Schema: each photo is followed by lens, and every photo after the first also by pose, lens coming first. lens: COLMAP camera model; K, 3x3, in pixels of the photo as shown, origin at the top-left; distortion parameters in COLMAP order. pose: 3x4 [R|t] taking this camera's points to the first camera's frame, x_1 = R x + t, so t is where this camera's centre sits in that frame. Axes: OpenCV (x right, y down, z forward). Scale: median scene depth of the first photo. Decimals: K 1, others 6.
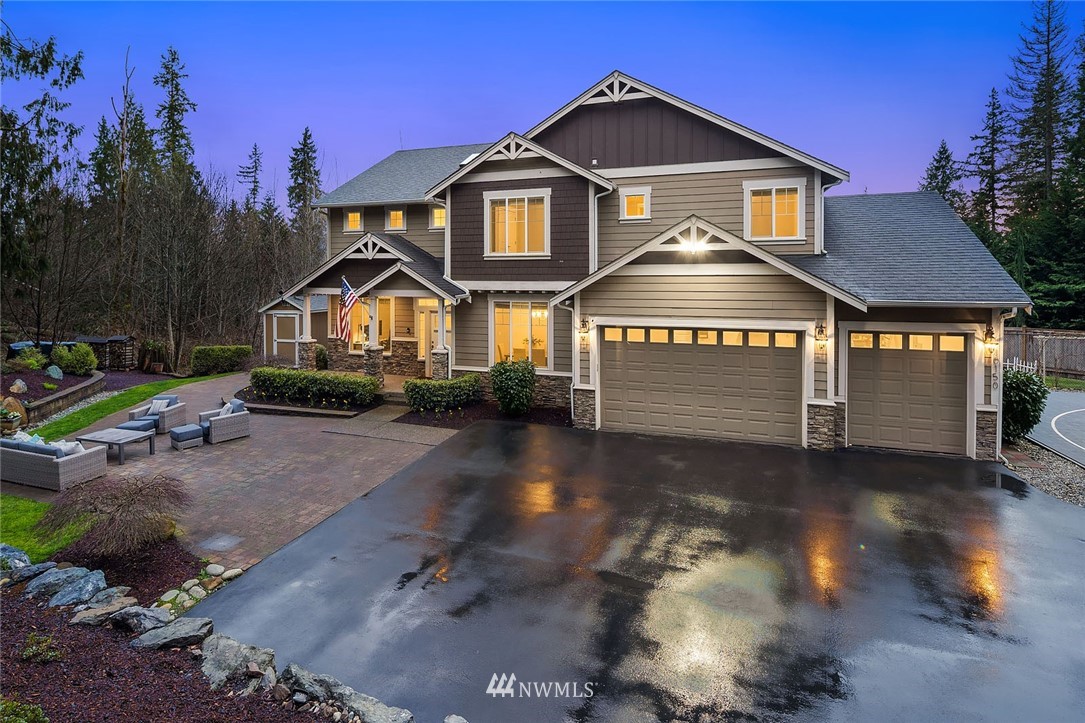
lens RADIAL K [[569.0, 0, 539.4], [0, 569.0, 287.9], [0, 0, 1]] dist [-0.002307, -0.000243]
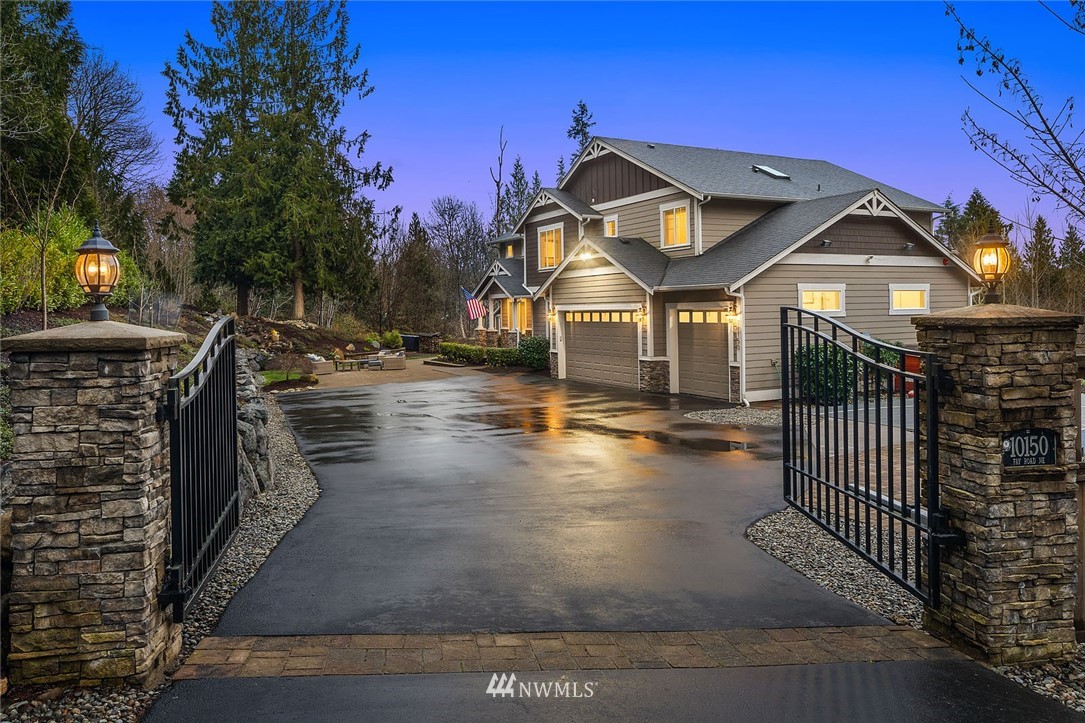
lens RADIAL K [[686.2, 0, 542.8], [0, 686.2, 312.8], [0, 0, 1]] dist [-0.000230, 0.000021]
pose [[0.765792, -0.010380, -0.643005, 1.145553], [0.003979, 0.999927, -0.011403, 0.083069], [0.643076, 0.006174, 0.765777, -0.411818]]
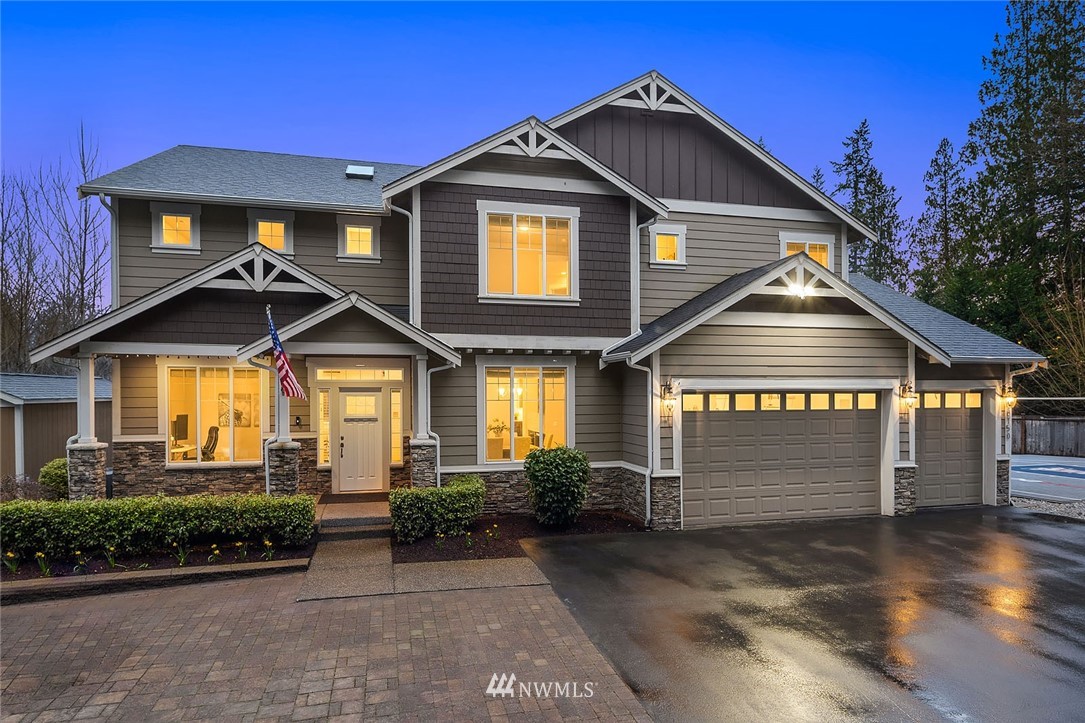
lens RADIAL K [[601.6, 0, 588.9], [0, 601.6, 396.4], [0, 0, 1]] dist [-0.001759, -0.000209]
pose [[0.835904, -0.009570, 0.548792, -0.397046], [0.012971, 0.999913, -0.002321, 0.067067], [-0.548722, 0.009059, 0.835956, 0.361788]]
